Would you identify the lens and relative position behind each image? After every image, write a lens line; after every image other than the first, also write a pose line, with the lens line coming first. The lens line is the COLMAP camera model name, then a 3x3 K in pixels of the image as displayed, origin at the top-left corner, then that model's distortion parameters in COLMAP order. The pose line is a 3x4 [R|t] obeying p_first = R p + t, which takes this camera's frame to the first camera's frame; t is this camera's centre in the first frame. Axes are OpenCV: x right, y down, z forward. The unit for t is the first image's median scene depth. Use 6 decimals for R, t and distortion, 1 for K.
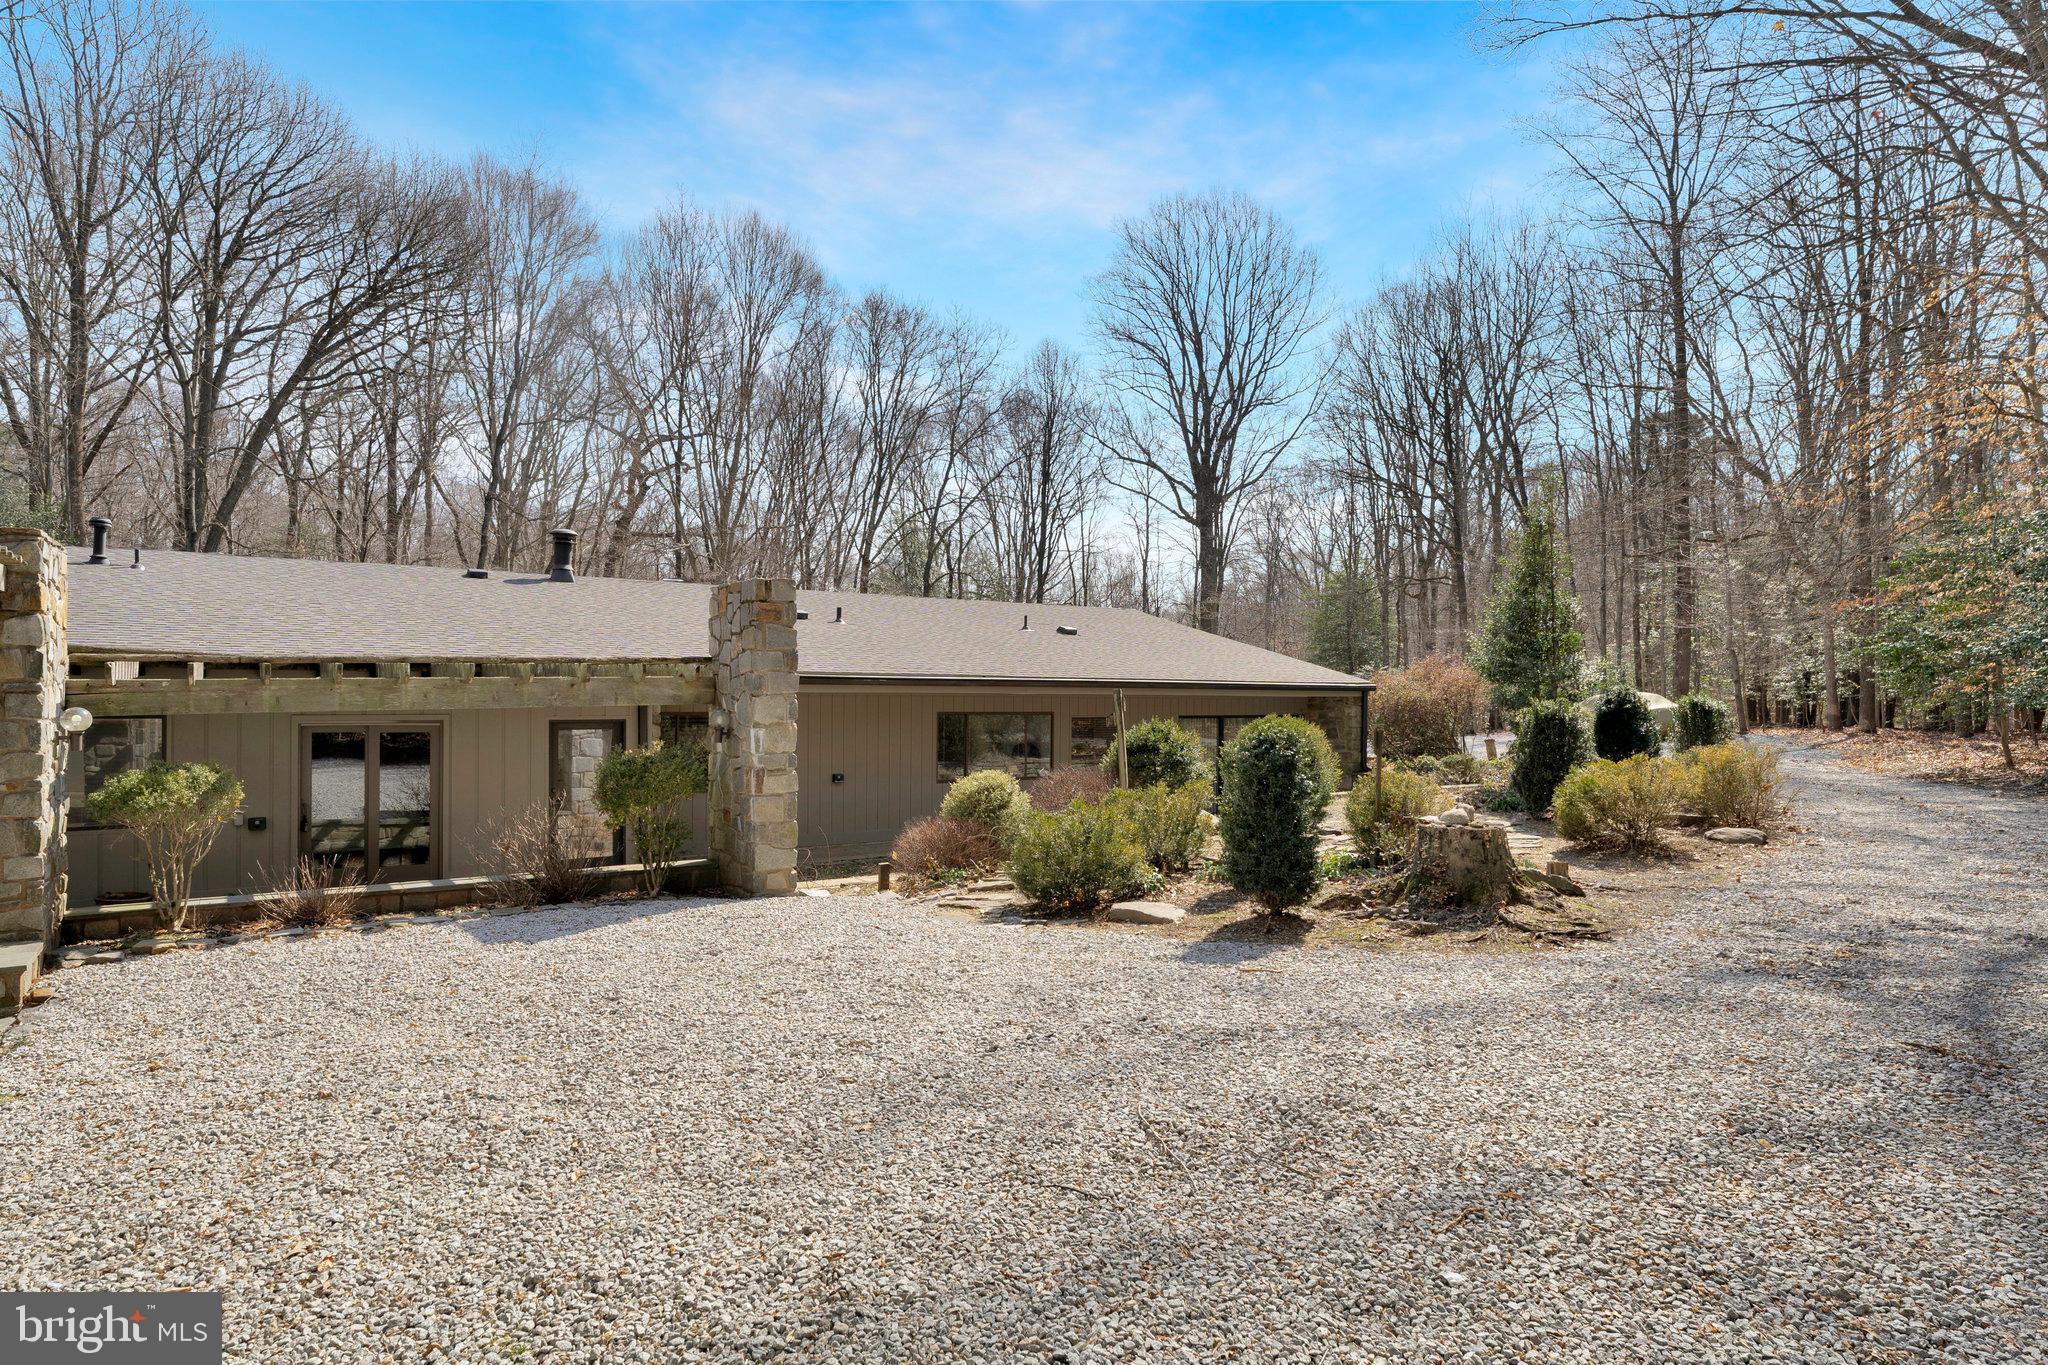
lens RADIAL K [[1120.8, 0, 1028.9], [0, 1120.8, 682.9], [0, 0, 1]] dist [0.000671, 0.000502]
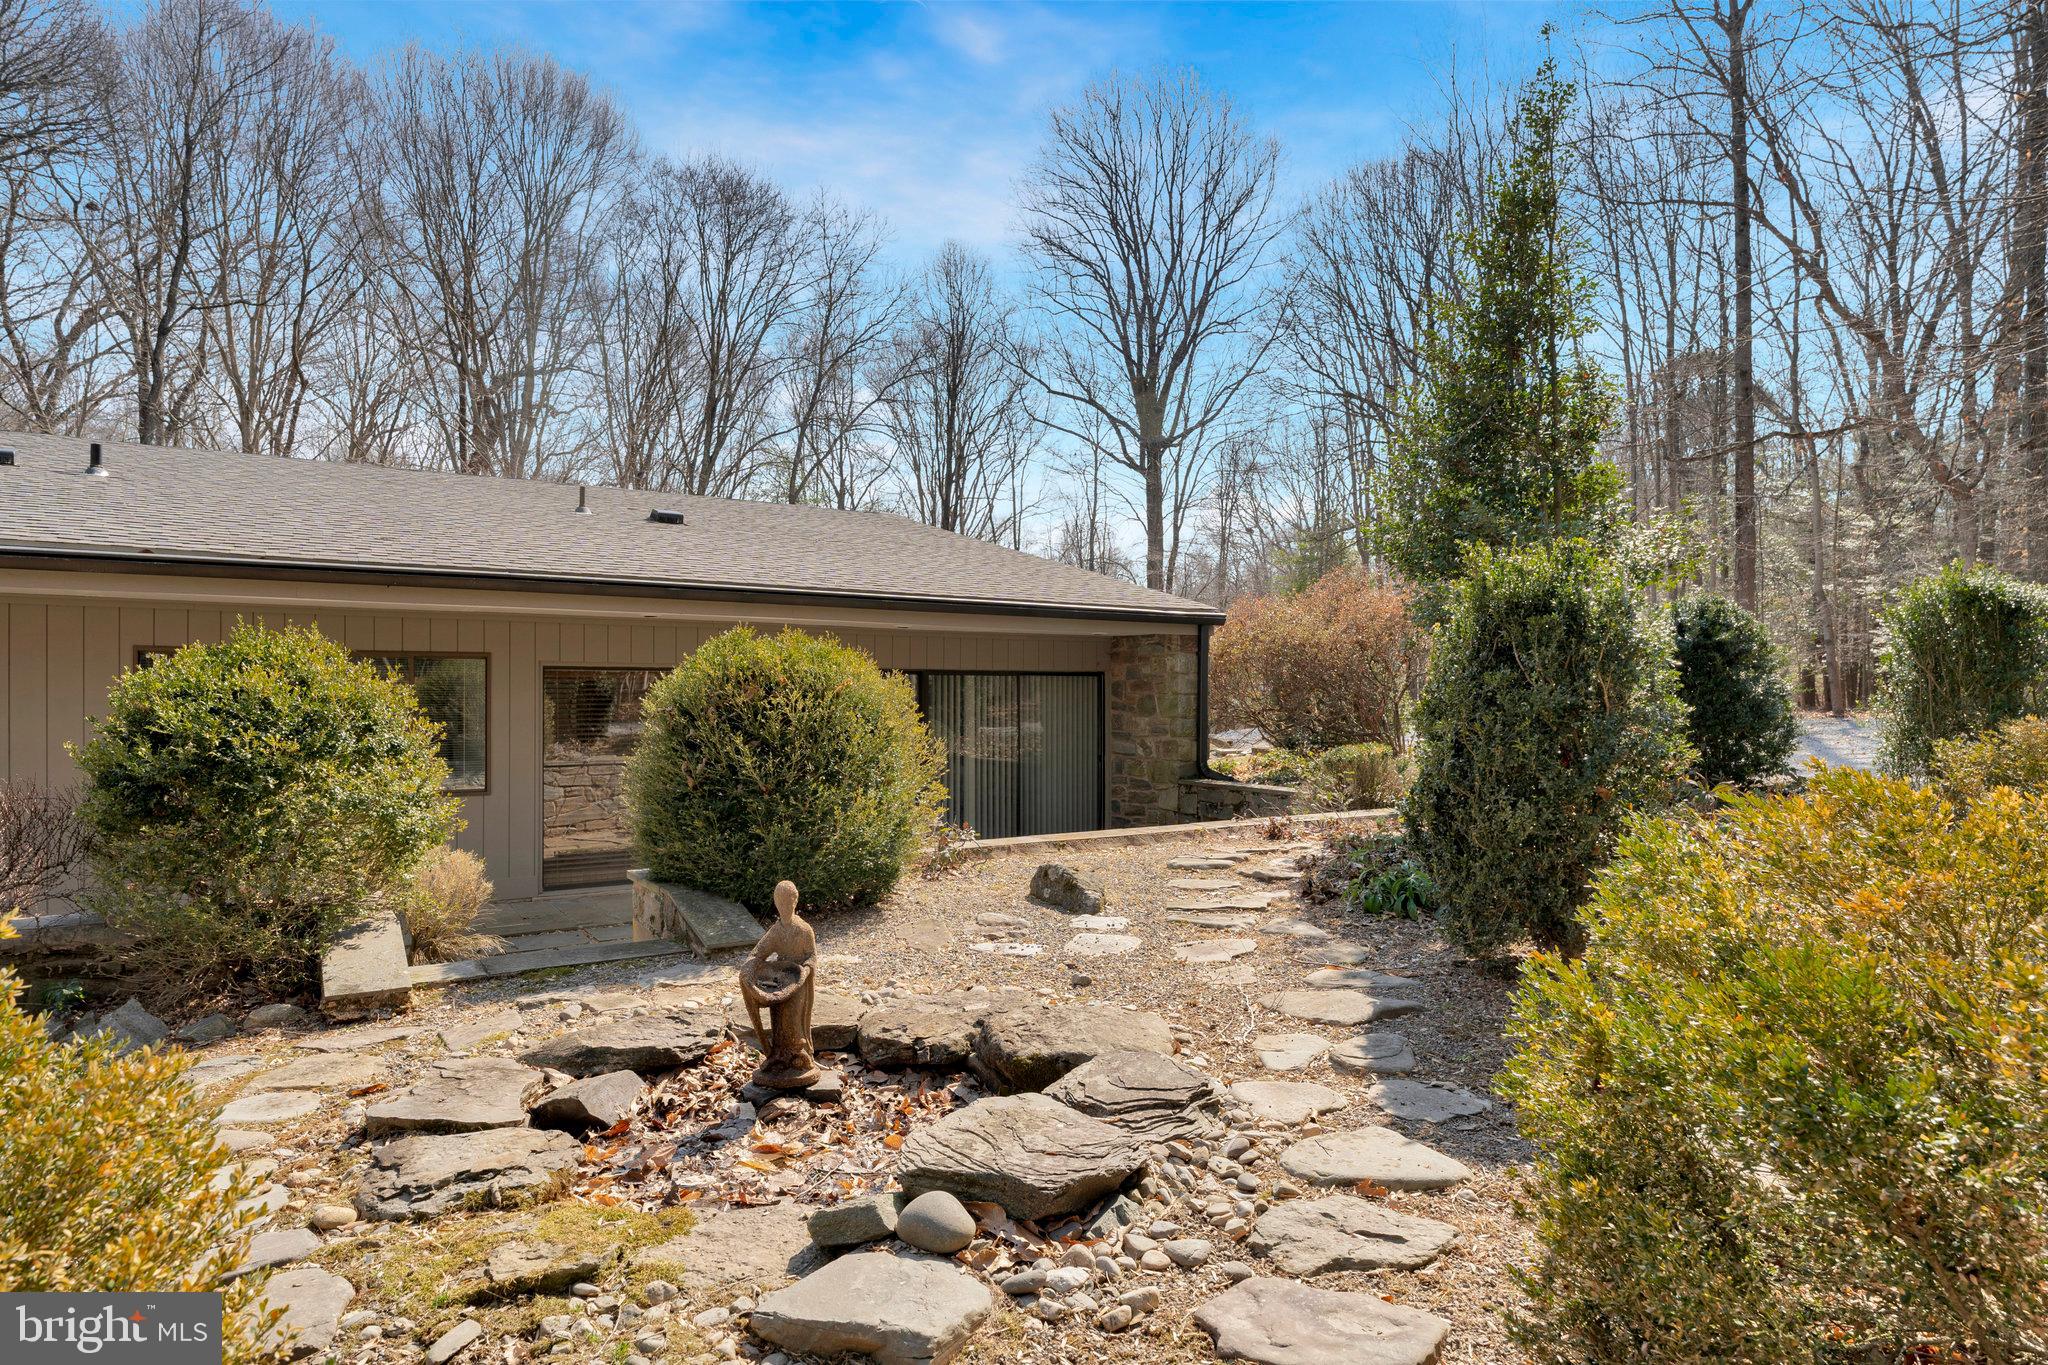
lens RADIAL K [[1120.8, 0, 1018.7], [0, 1120.8, 686.2], [0, 0, 1]] dist [0.000671, 0.000502]
pose [[0.999841, 0.000969, -0.017790, 0.074387], [-0.000743, 0.999919, 0.012670, 0.010039], [0.017801, -0.012655, 0.999761, 0.156132]]
